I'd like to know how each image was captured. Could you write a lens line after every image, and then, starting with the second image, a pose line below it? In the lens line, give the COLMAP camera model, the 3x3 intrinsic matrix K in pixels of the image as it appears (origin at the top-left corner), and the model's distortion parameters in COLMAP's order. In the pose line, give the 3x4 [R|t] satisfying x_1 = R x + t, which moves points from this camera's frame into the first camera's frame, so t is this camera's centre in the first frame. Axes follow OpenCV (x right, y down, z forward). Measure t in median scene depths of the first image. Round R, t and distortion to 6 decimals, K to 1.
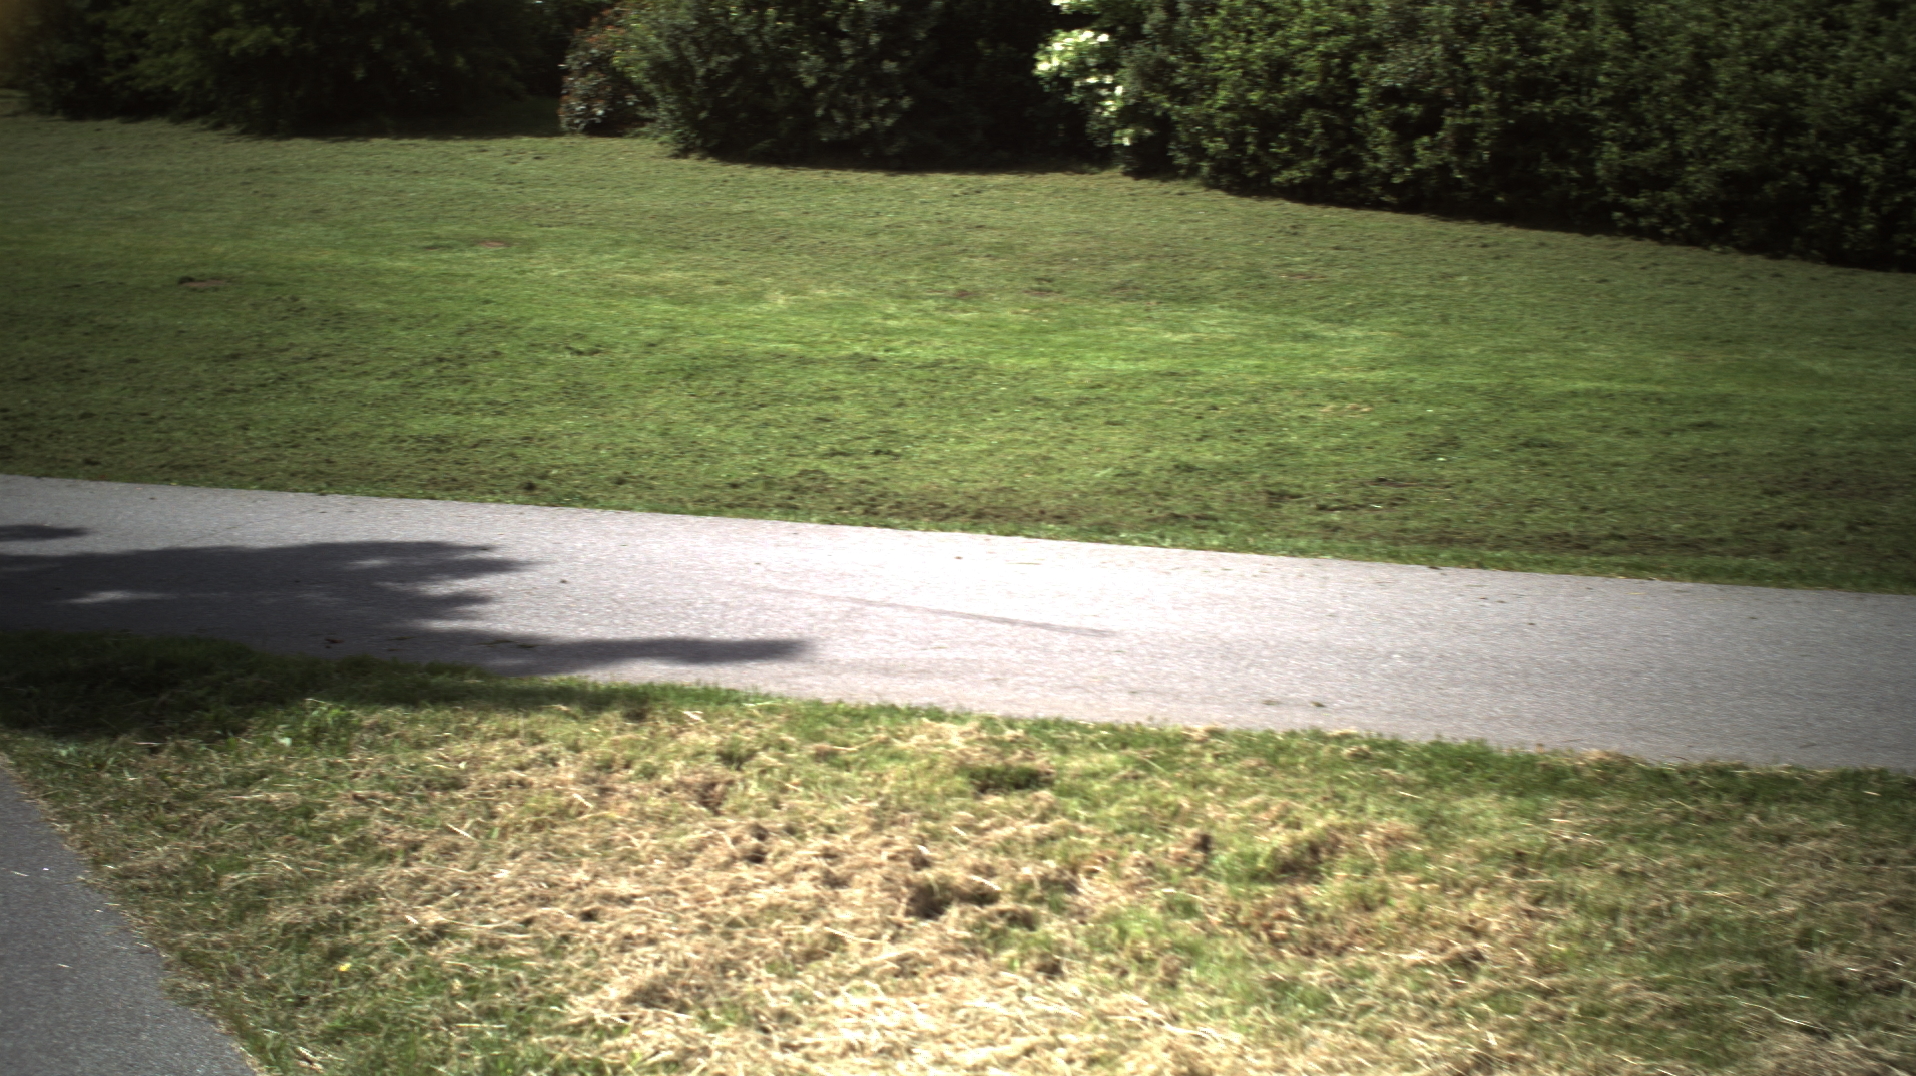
lens RADIAL K [[3294.6, 0, 958.0], [0, 3294.6, 538.0], [0, 0, 1]] dist [-0.322210, 0.482426]
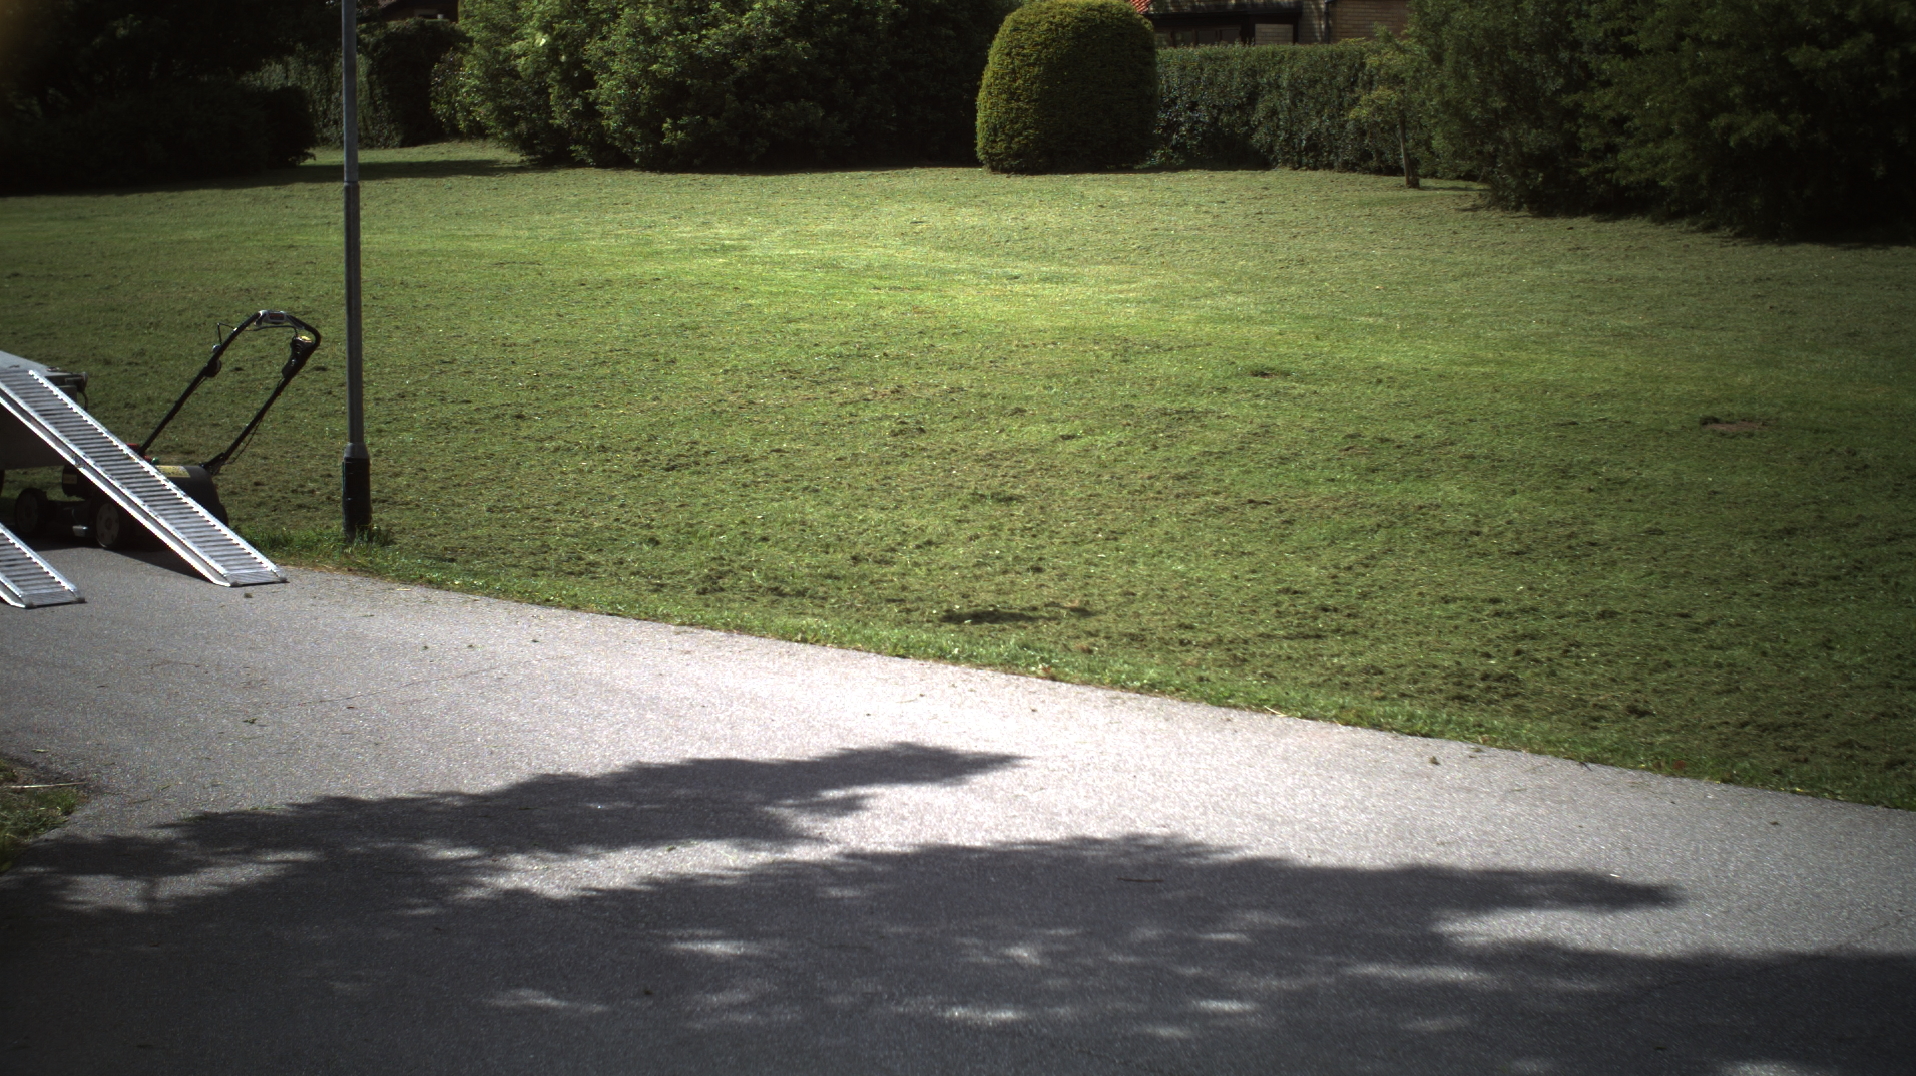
lens RADIAL K [[3294.6, 0, 958.0], [0, 3294.6, 538.0], [0, 0, 1]] dist [-0.322210, 0.482426]
pose [[0.908404, 0.038263, -0.416338, -0.053259], [-0.051202, 0.998489, -0.019951, -0.018477], [0.414945, 0.039441, 0.908991, 0.144698]]
